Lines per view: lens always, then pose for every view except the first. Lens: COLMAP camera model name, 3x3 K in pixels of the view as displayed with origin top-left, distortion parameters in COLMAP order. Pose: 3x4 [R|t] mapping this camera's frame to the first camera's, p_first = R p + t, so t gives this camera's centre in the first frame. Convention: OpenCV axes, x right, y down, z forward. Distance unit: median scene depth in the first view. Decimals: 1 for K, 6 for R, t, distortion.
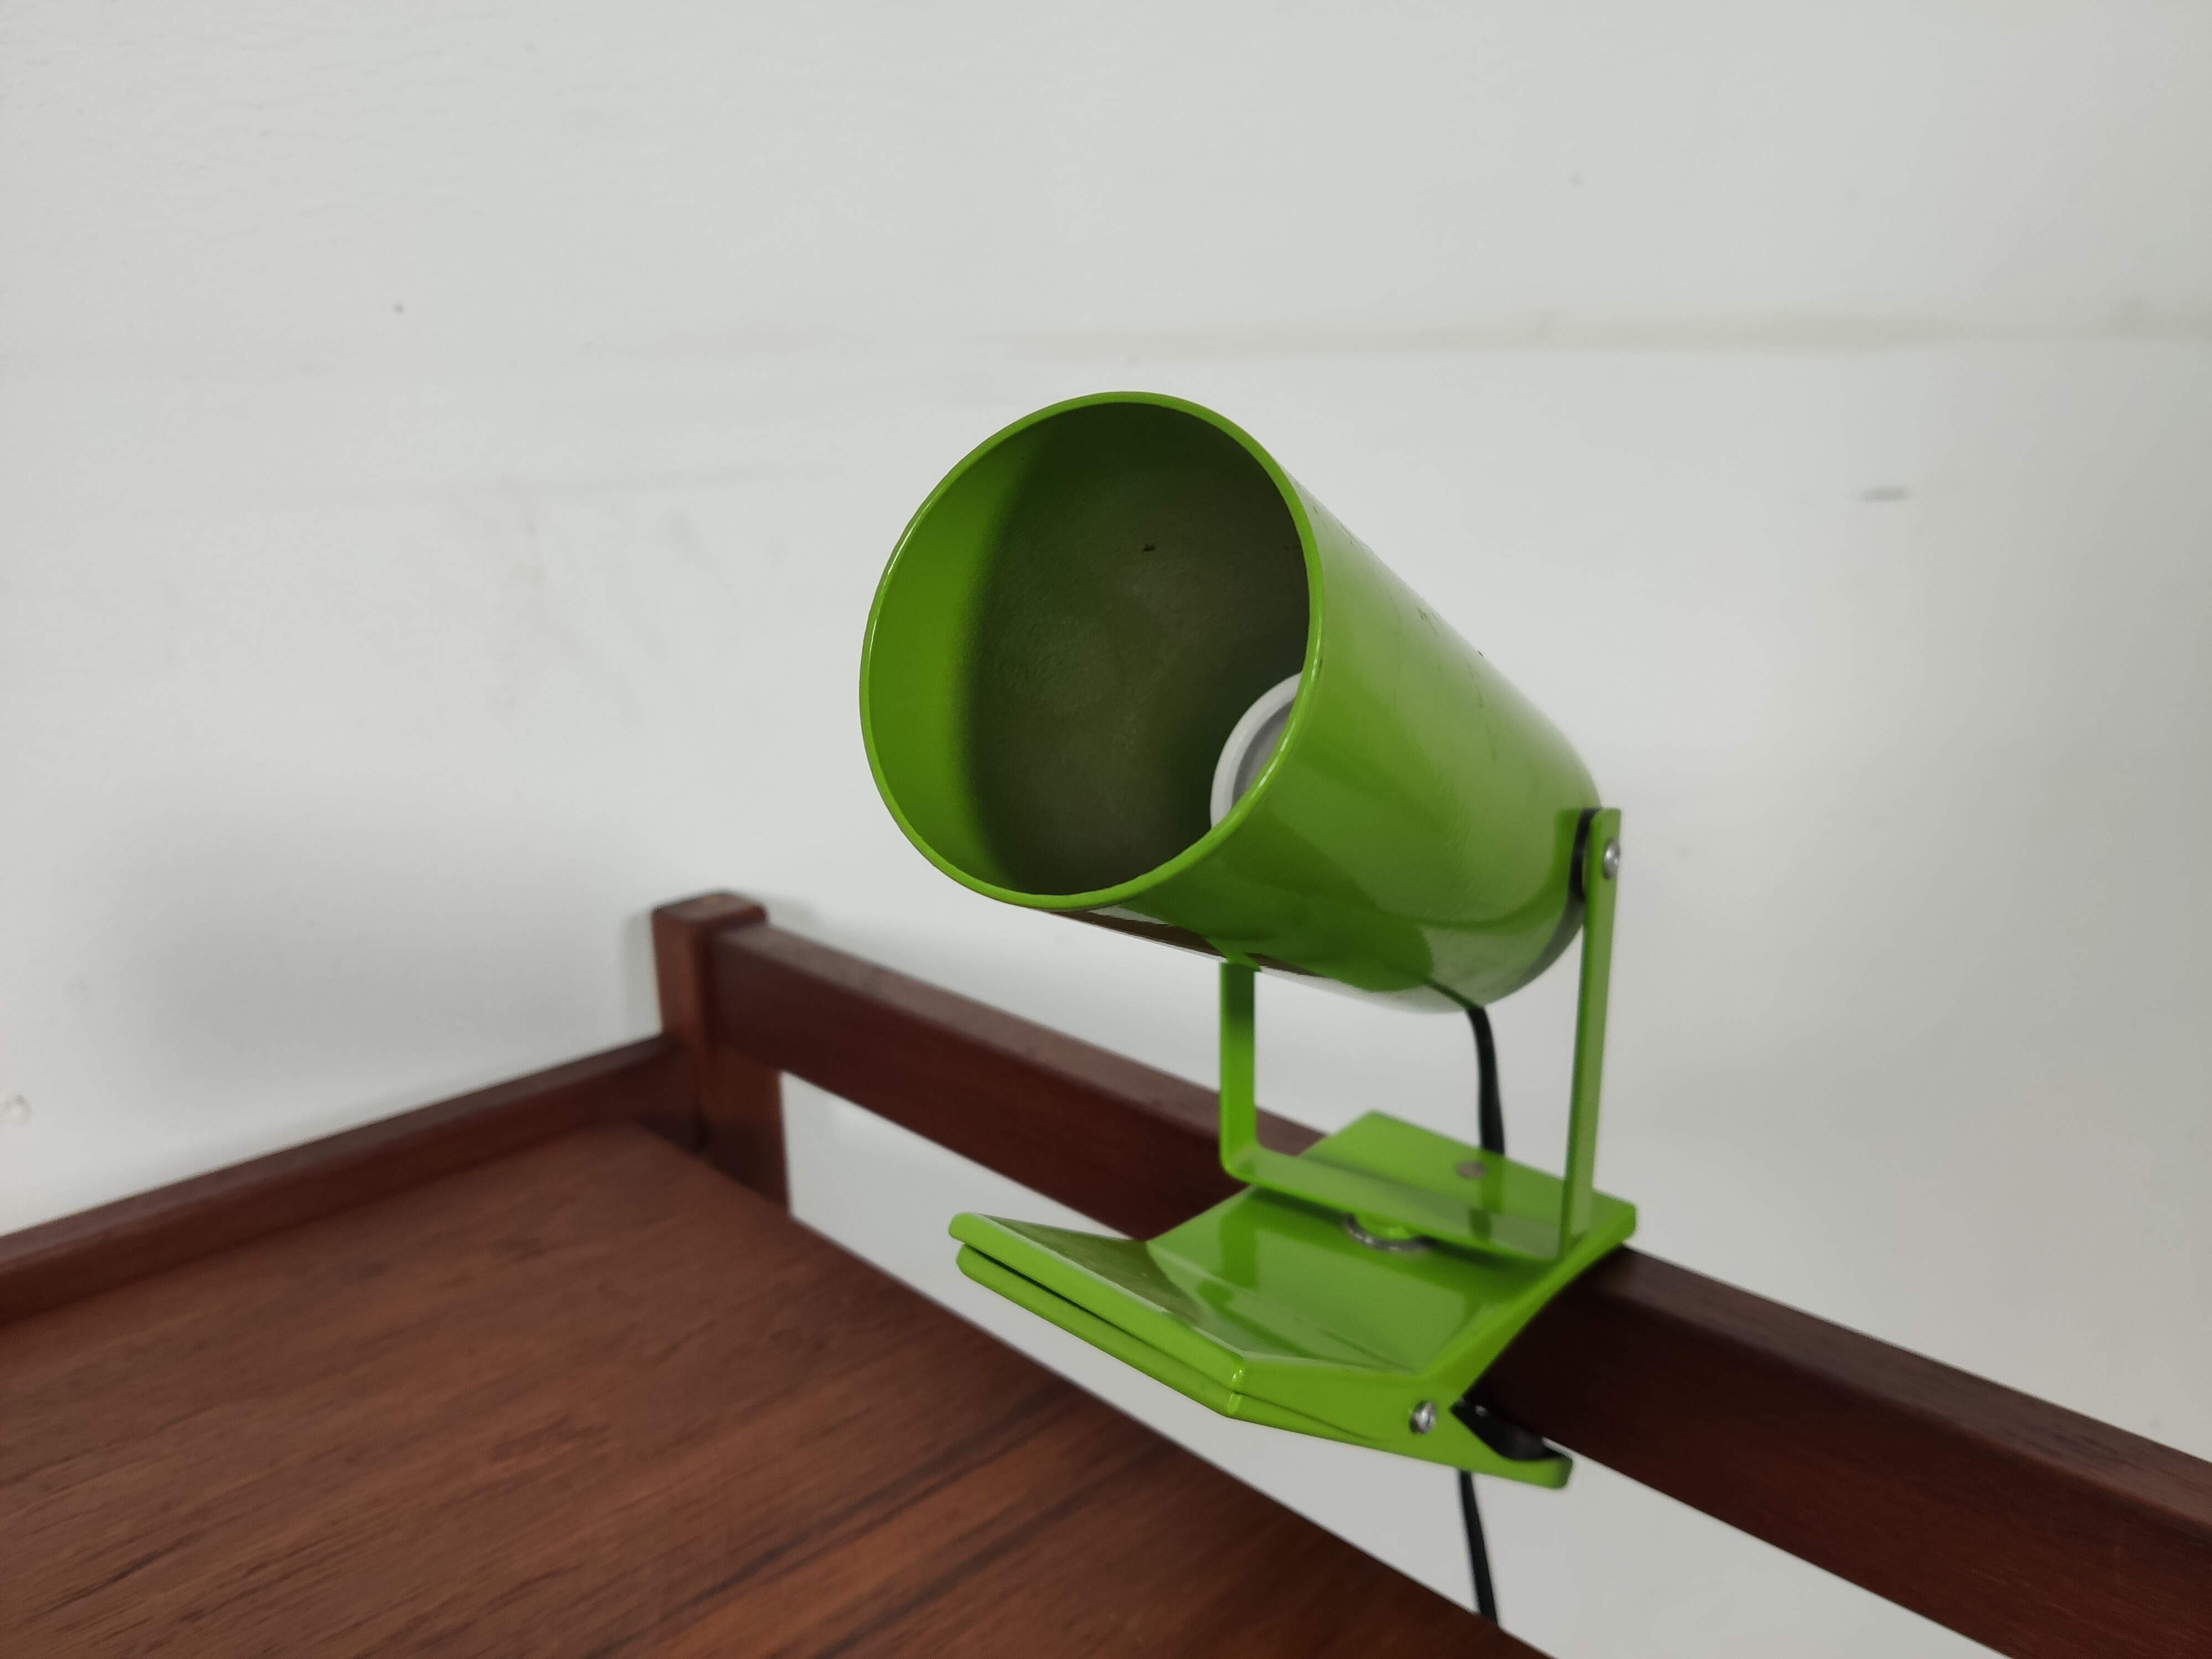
lens RADIAL K [[1709.7, 0, 1106.0], [0, 1709.7, 829.5], [0, 0, 1]] dist [-0.009562, -0.009969]
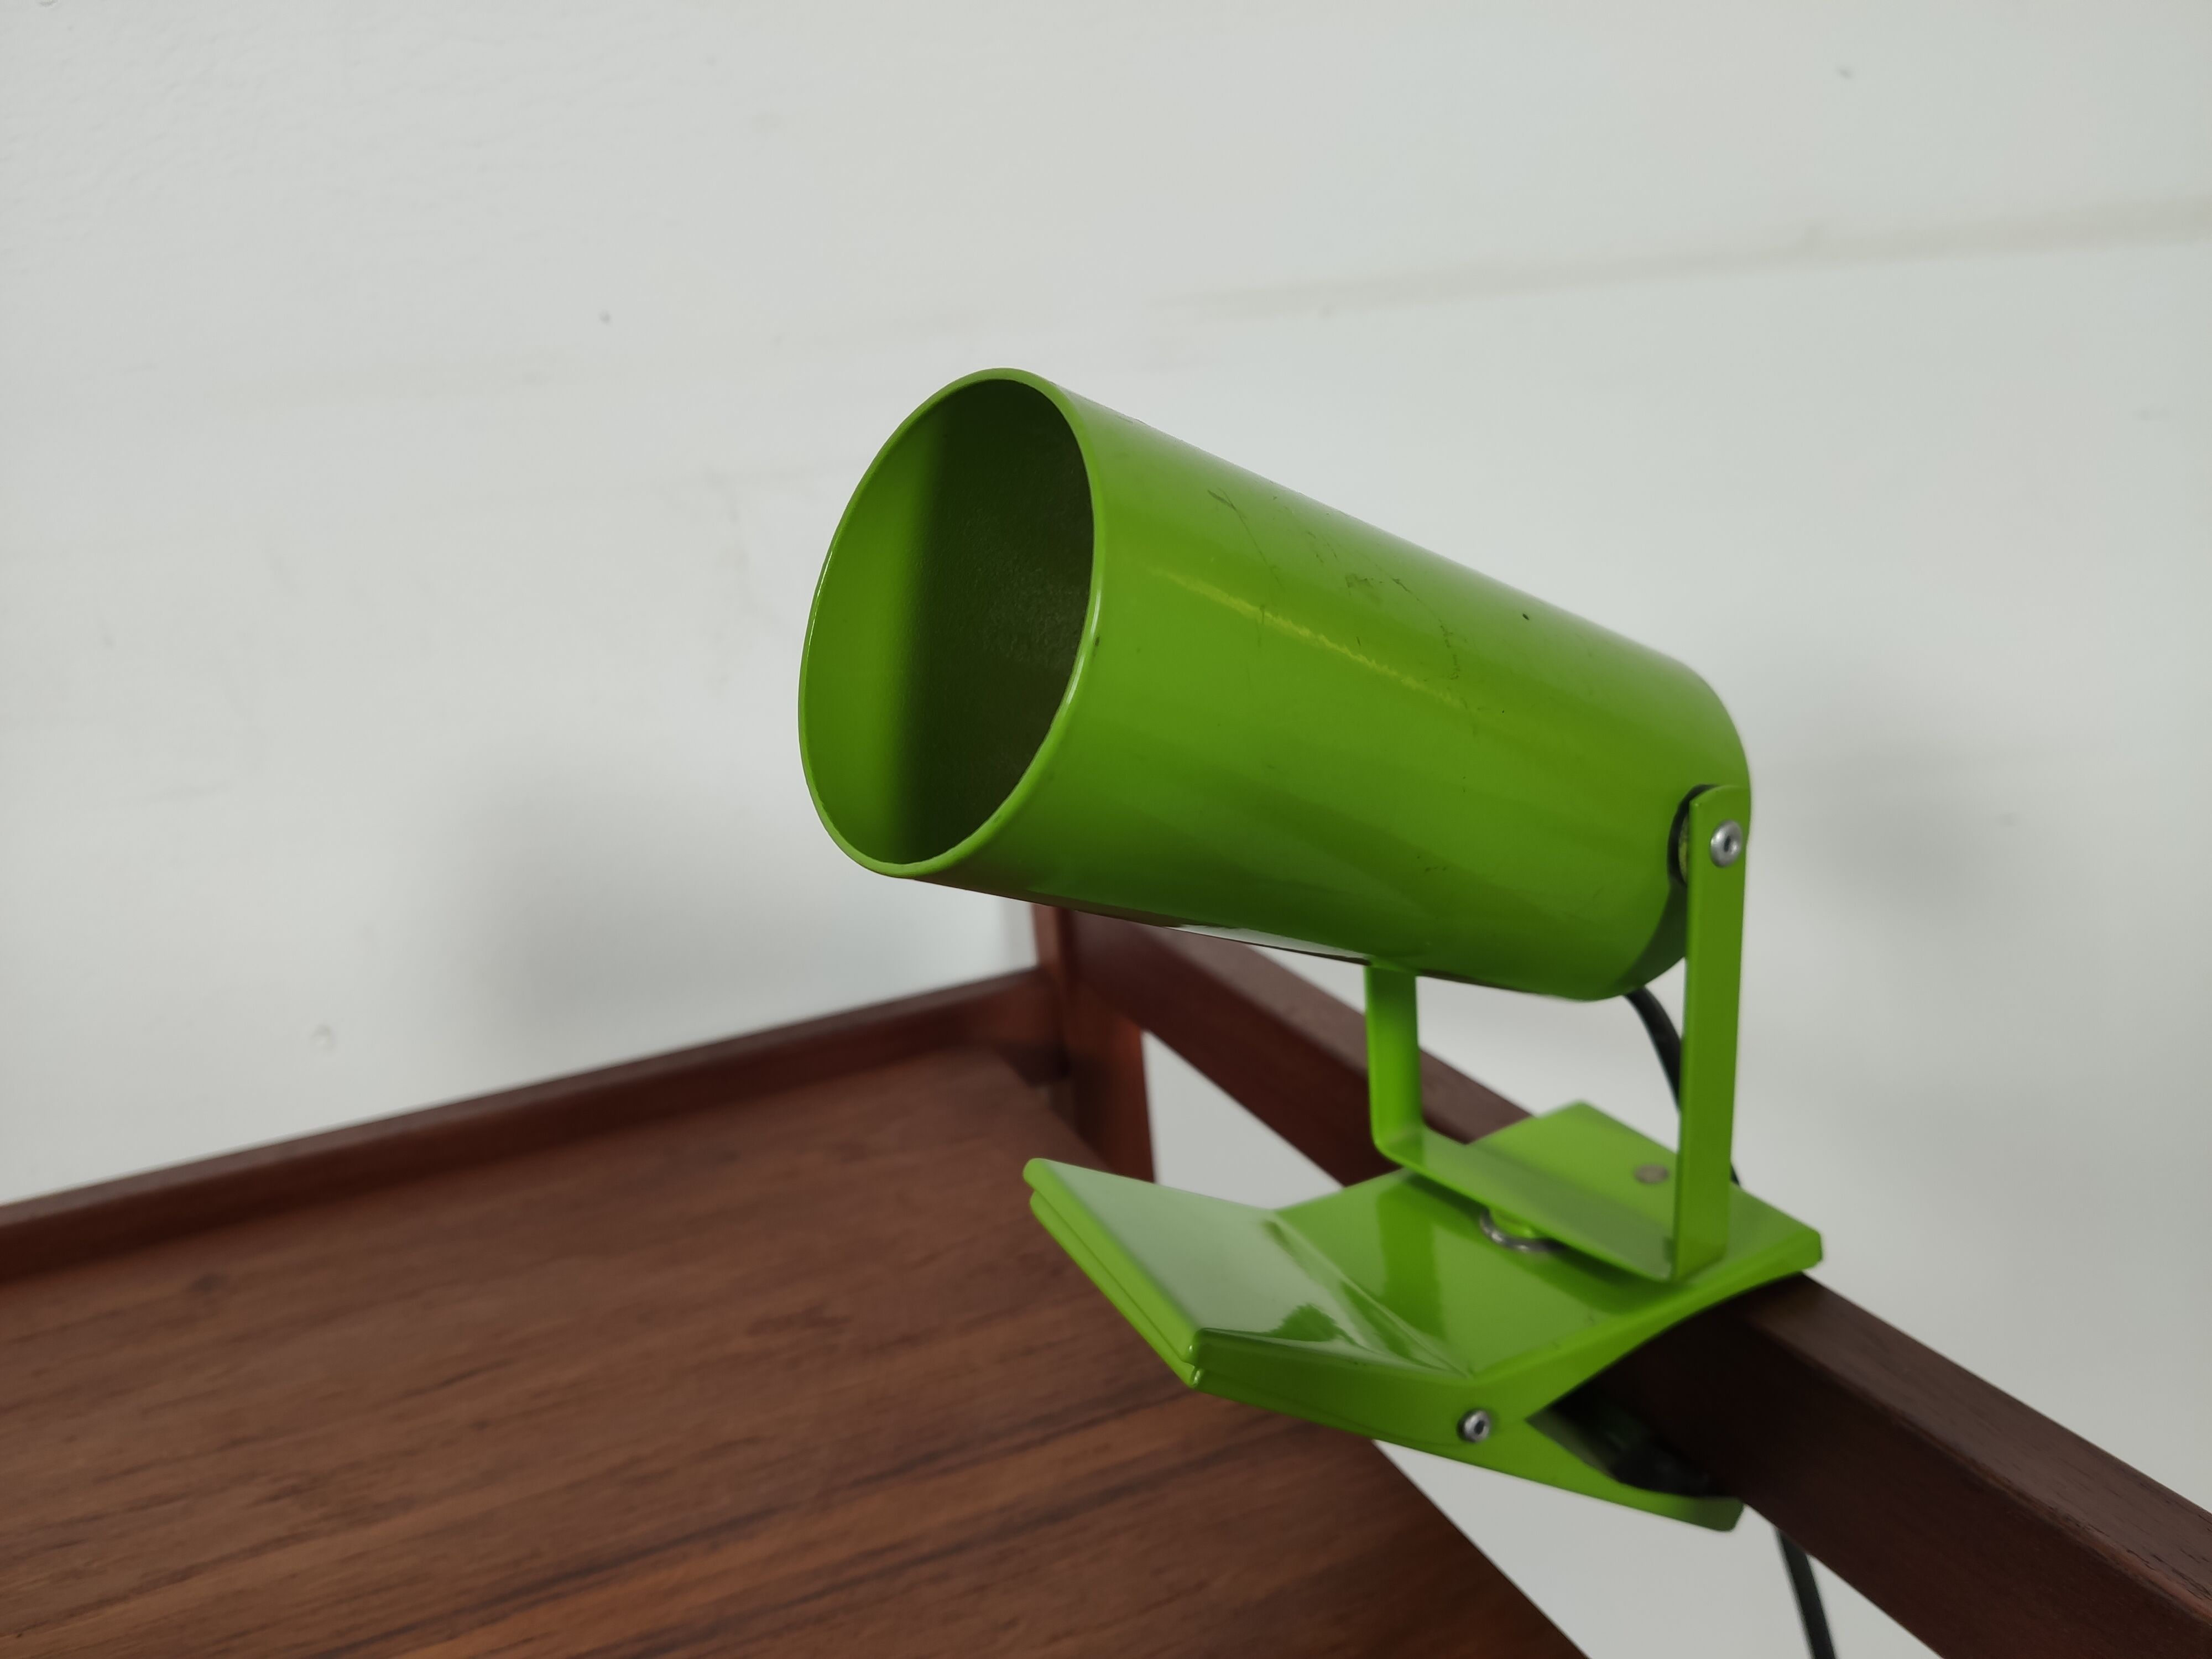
lens RADIAL K [[1689.1, 0, 1106.0], [0, 1689.1, 829.5], [0, 0, 1]] dist [0.006901, -0.090543]
pose [[0.933372, 0.036007, -0.357101, 0.267360], [-0.023258, 0.998932, 0.039933, -0.016191], [0.358157, -0.028967, 0.933212, 0.052584]]
